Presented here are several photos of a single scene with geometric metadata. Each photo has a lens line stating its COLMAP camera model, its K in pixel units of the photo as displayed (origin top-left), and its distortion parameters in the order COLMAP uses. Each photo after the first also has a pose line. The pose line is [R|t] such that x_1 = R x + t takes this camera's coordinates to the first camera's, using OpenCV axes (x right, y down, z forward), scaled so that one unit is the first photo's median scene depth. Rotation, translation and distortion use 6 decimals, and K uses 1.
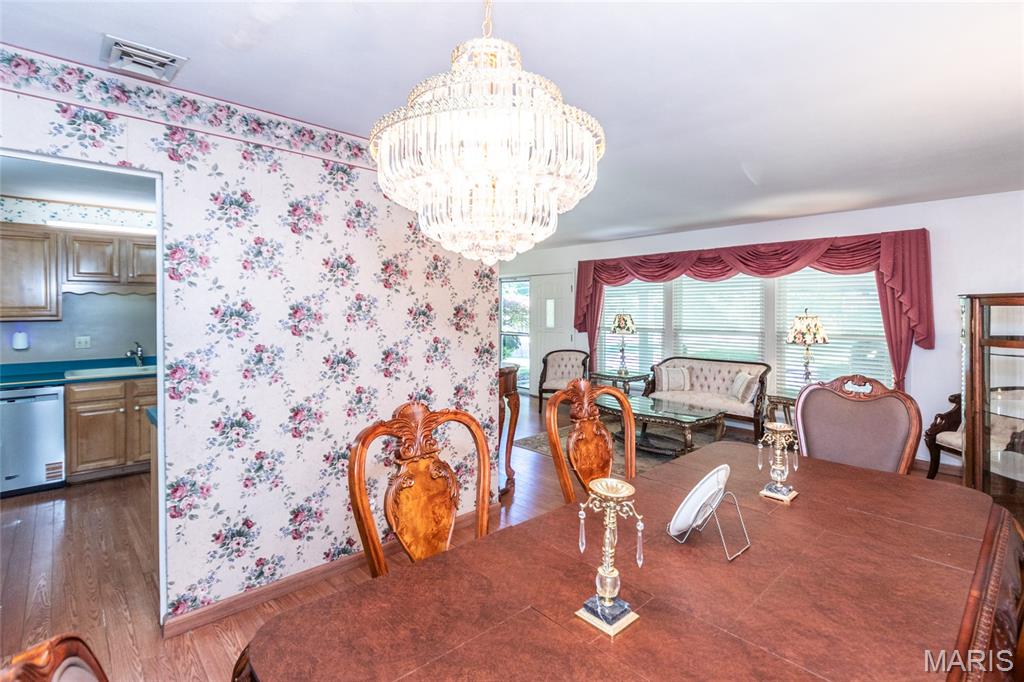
lens RADIAL K [[489.2, 0, 500.0], [0, 489.2, 314.4], [0, 0, 1]] dist [-0.004441, -0.000786]
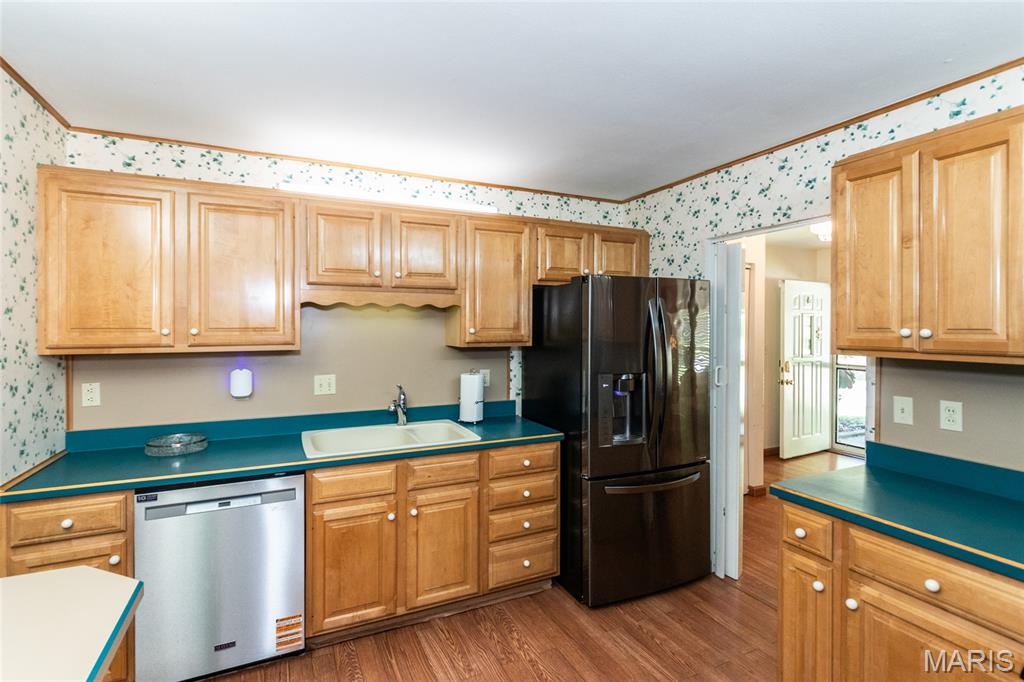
lens RADIAL K [[489.2, 0, 520.1], [0, 489.2, 330.8], [0, 0, 1]] dist [-0.004441, -0.000786]
pose [[0.960809, 0.000033, -0.277212, -0.487289], [-0.002258, 0.999968, -0.007709, -0.007960], [0.277203, 0.008033, 0.960778, 0.514716]]
